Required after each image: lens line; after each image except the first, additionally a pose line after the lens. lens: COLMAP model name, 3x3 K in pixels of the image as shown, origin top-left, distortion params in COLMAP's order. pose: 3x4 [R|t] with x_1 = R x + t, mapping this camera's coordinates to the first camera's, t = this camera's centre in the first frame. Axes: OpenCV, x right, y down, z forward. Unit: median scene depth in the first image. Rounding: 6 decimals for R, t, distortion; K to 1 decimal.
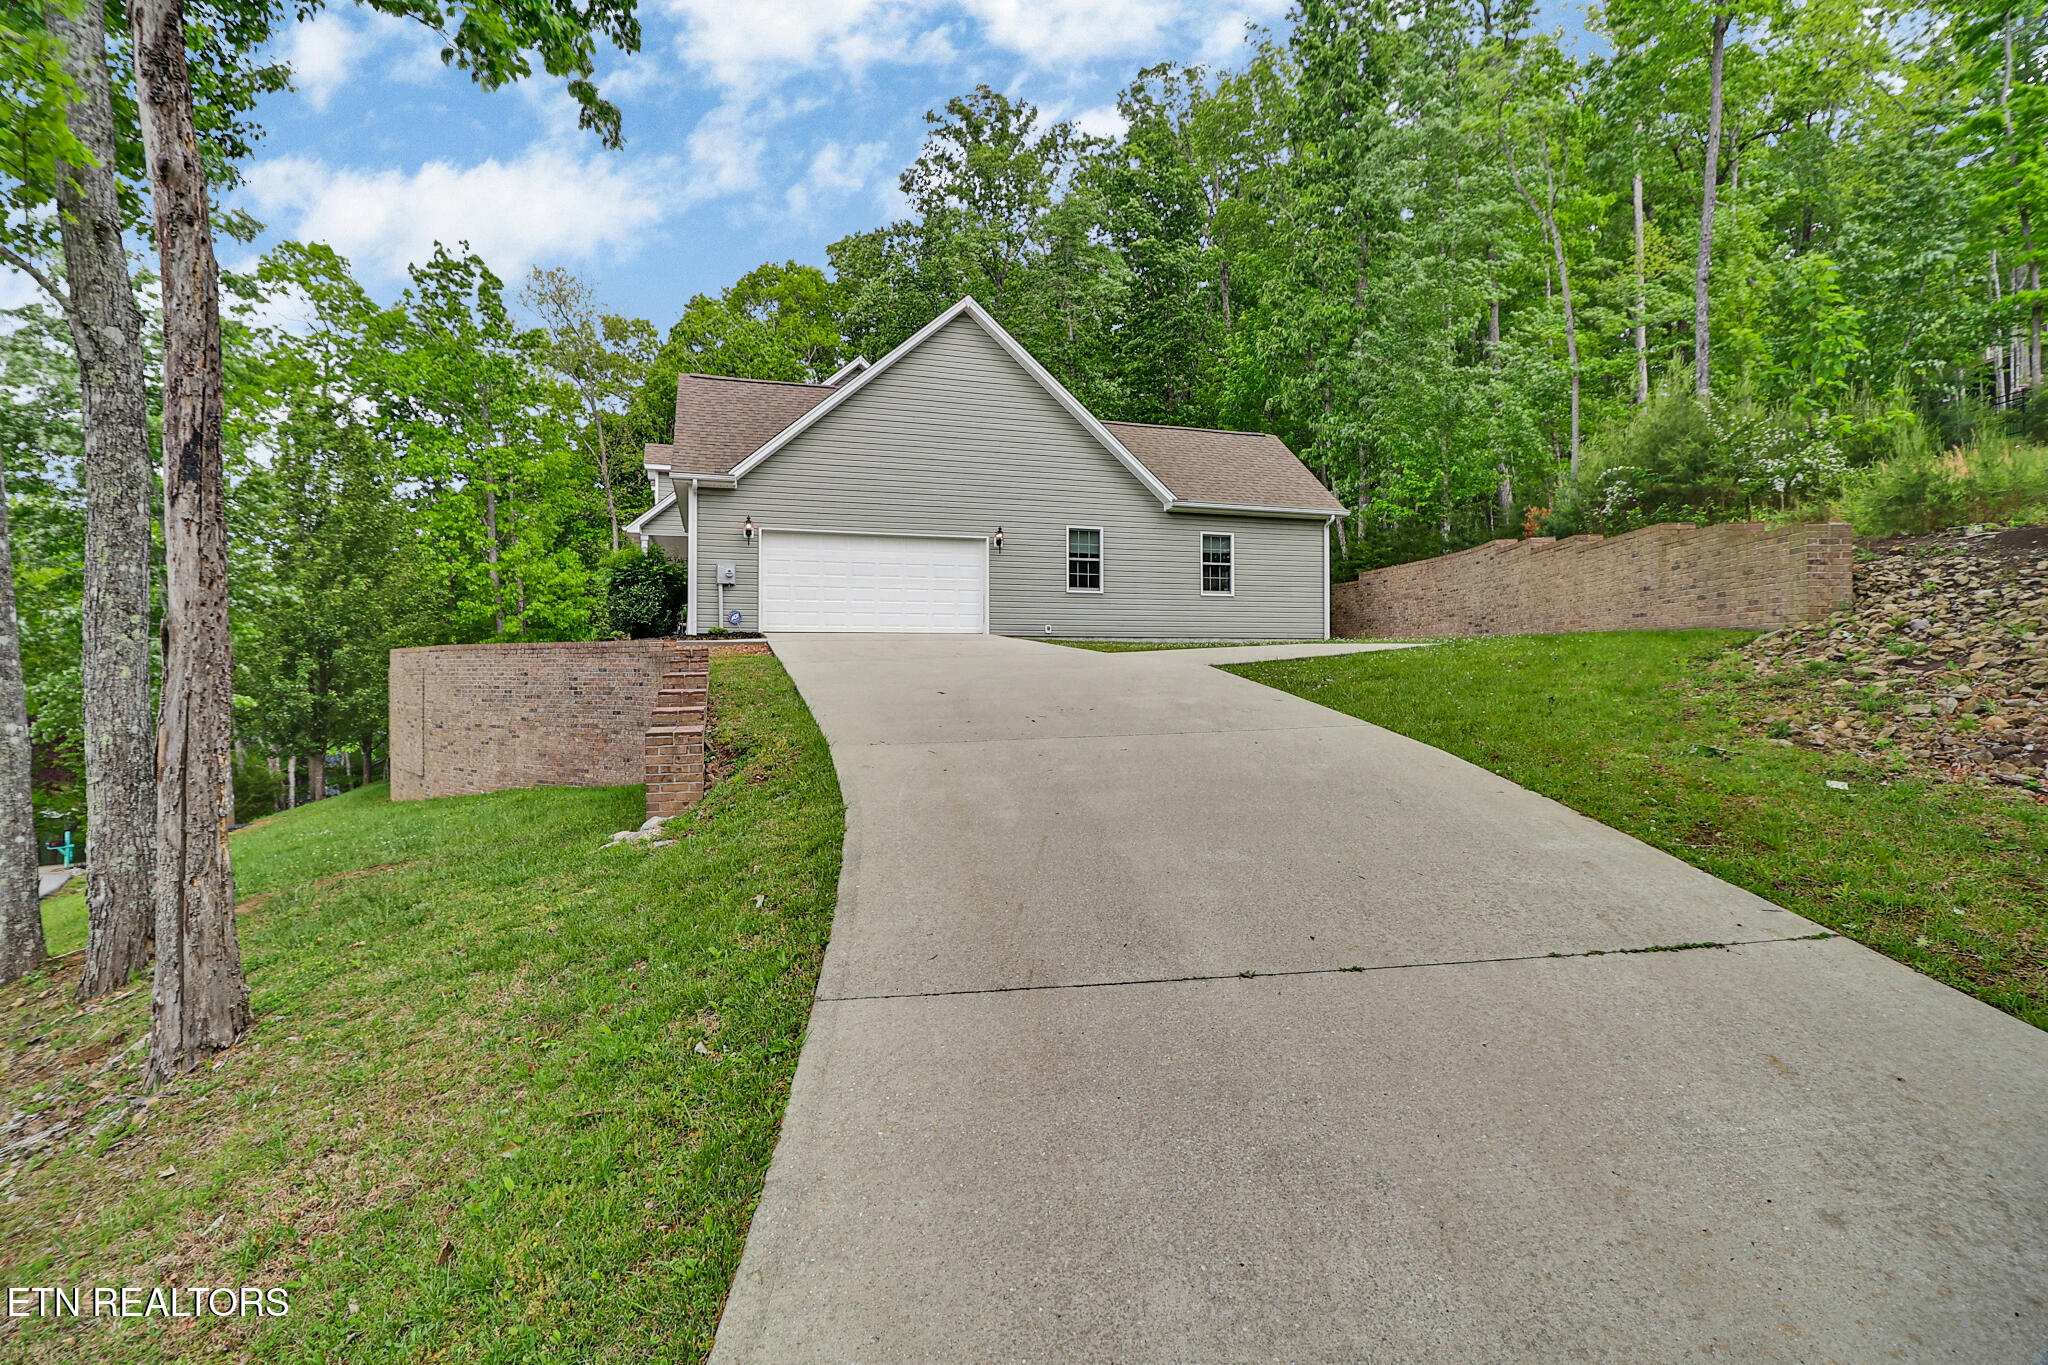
lens RADIAL K [[896.7, 0, 1034.9], [0, 896.7, 667.2], [0, 0, 1]] dist [-0.001083, -0.000162]
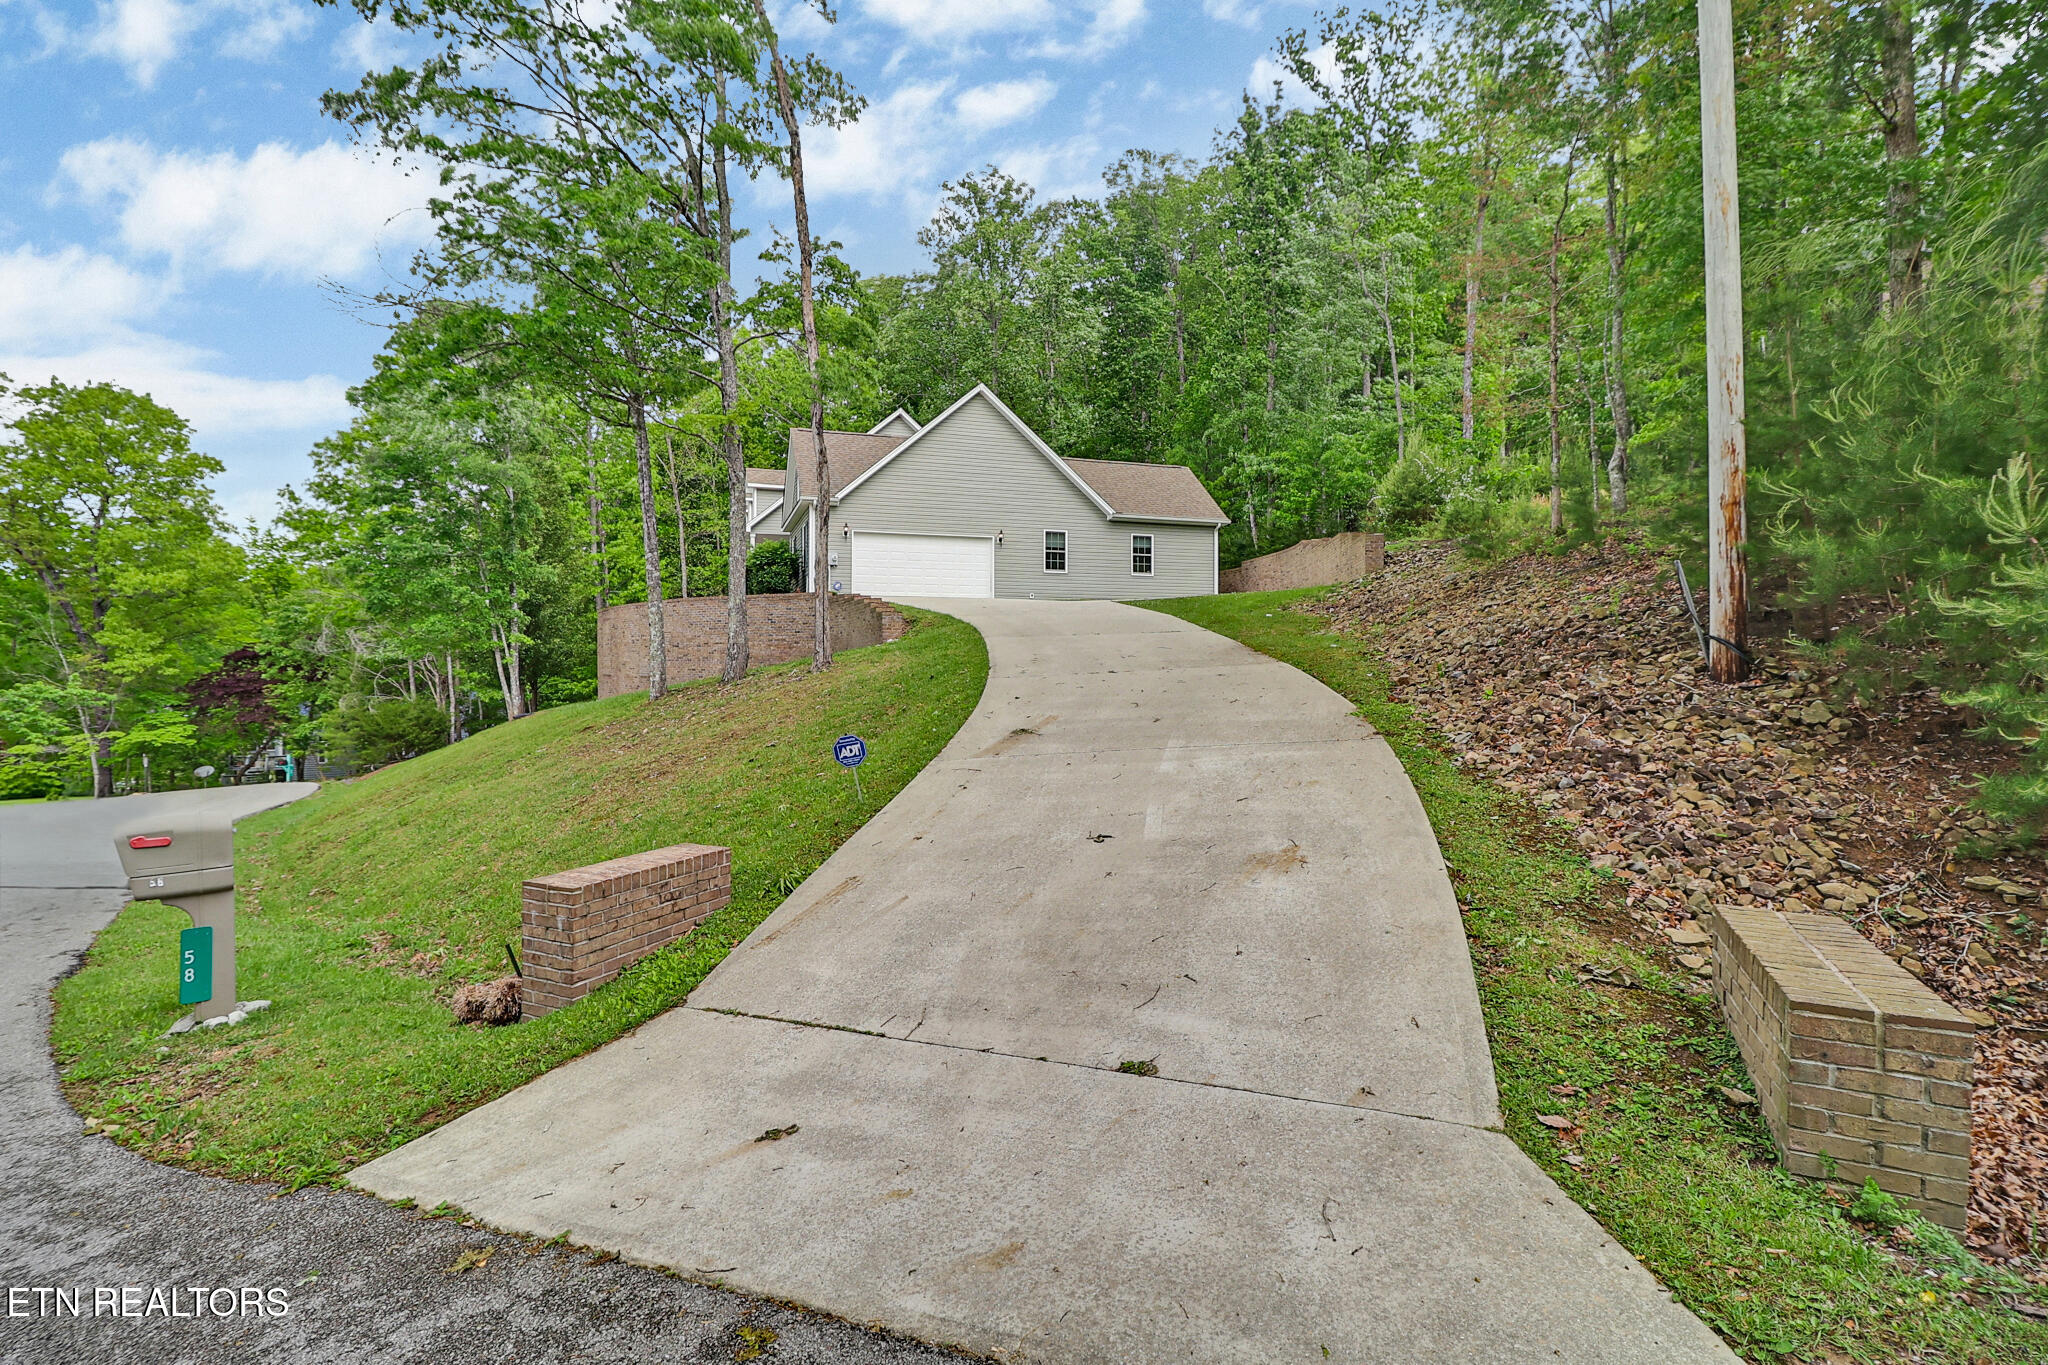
lens RADIAL K [[896.7, 0, 1034.9], [0, 896.7, 667.2], [0, 0, 1]] dist [-0.001083, -0.000162]
pose [[0.999981, 0.005649, 0.002335, 0.016684], [-0.005657, 0.999978, 0.003447, 0.072457], [-0.002315, -0.003460, 0.999991, -0.531634]]
